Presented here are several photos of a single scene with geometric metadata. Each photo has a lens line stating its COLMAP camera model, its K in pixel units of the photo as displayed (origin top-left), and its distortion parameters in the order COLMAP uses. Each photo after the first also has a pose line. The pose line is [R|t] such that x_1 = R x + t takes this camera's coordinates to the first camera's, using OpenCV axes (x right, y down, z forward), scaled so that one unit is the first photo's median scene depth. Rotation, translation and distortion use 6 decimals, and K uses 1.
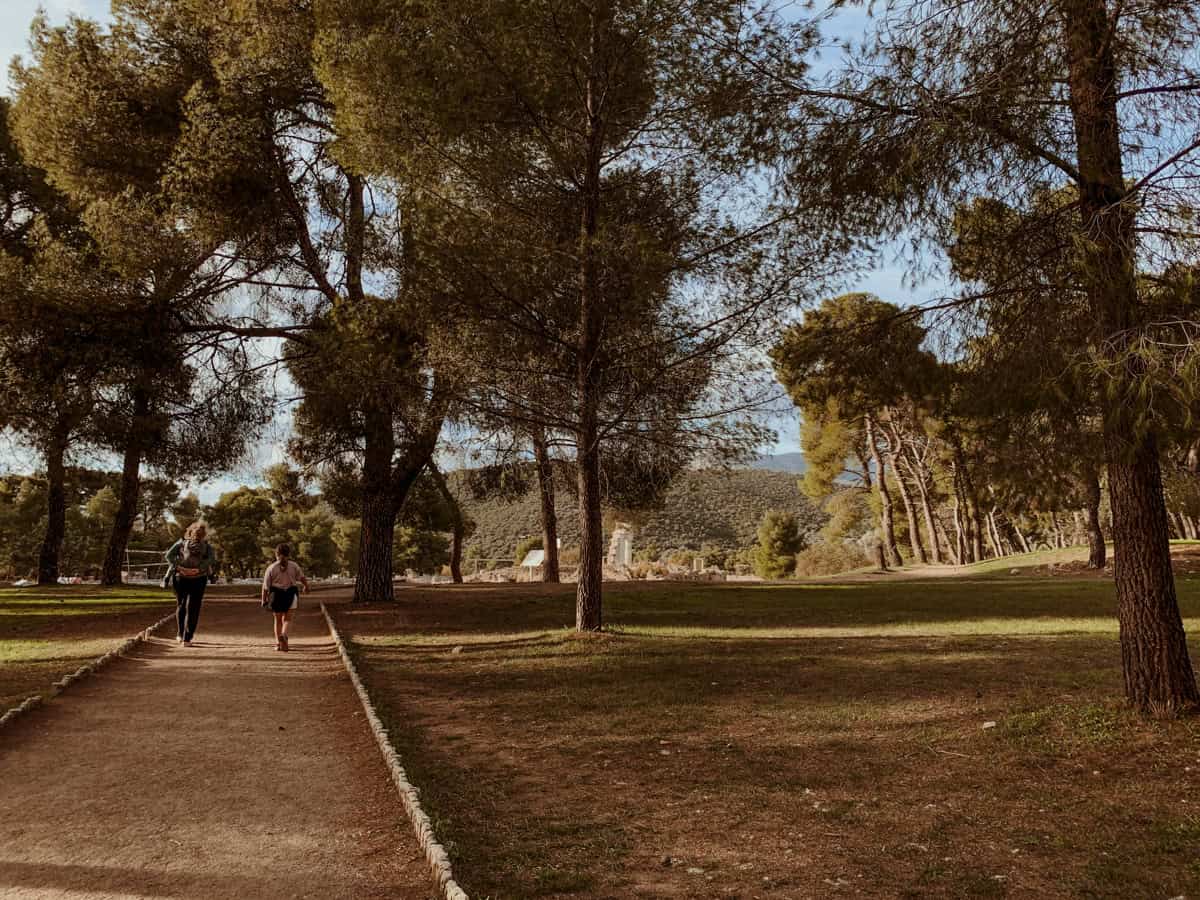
lens RADIAL K [[911.4, 0, 600.0], [0, 911.4, 450.0], [0, 0, 1]] dist [0.134988, -0.227419]
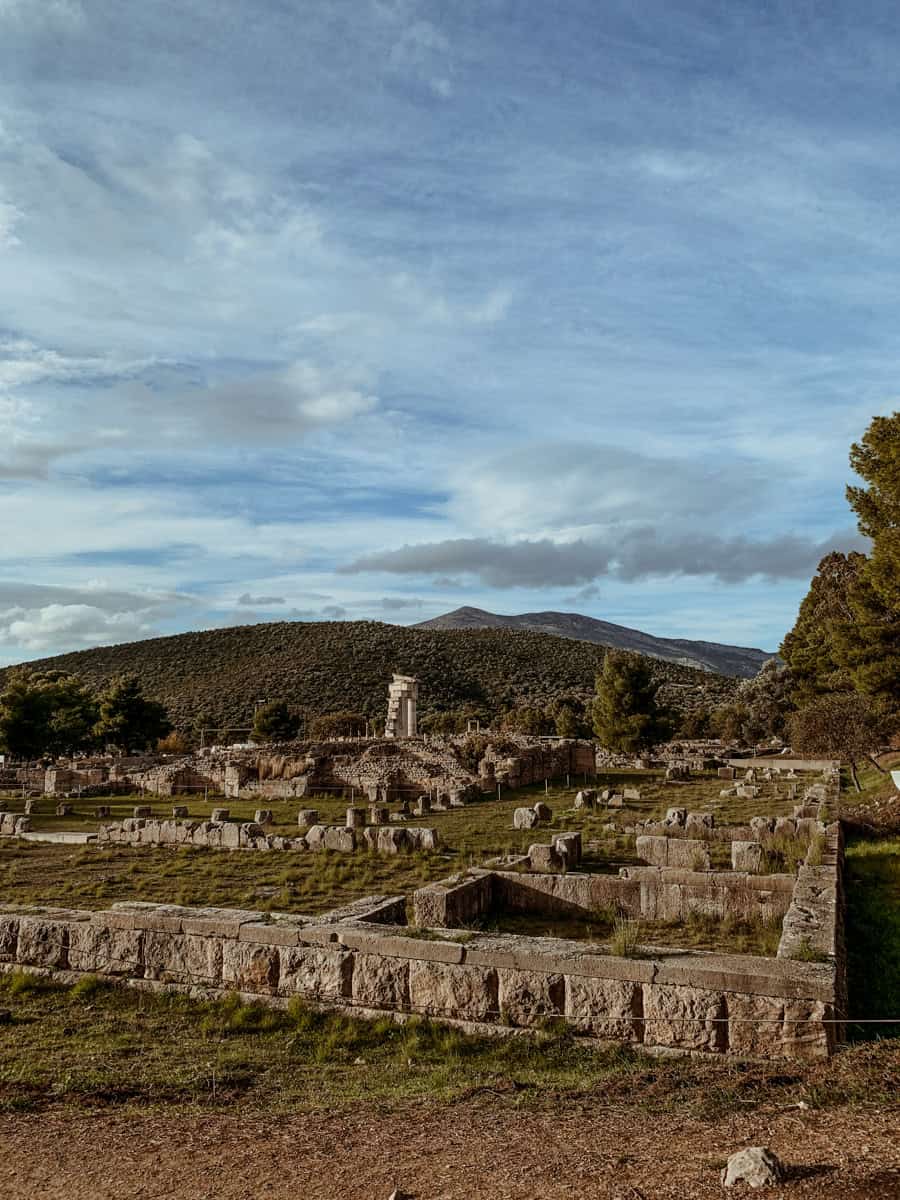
lens RADIAL K [[911.4, 0, 455.7], [0, 911.4, 586.1], [0, 0, 1]] dist [0.134988, -0.227419]
pose [[0.991799, -0.006324, 0.127654, -0.012955], [0.009971, 0.999560, -0.027949, 0.013630], [-0.127421, 0.028992, 0.991425, 0.125350]]
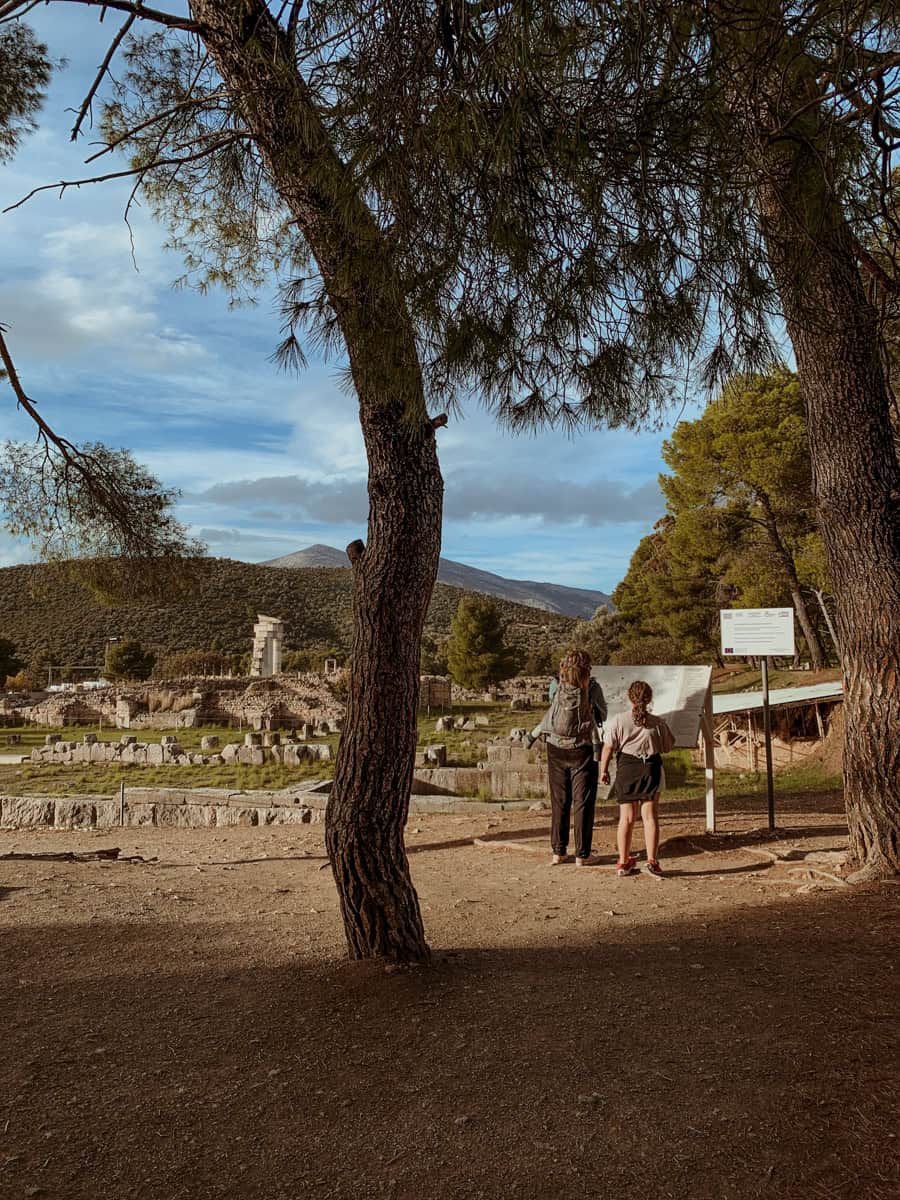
lens RADIAL K [[911.4, 0, 455.7], [0, 911.4, 586.1], [0, 0, 1]] dist [0.134988, -0.227419]
pose [[0.958784, 0.001604, 0.284133, -0.021066], [-0.012917, 0.999196, 0.037947, 0.010782], [-0.283844, -0.040053, 0.958034, 0.103644]]
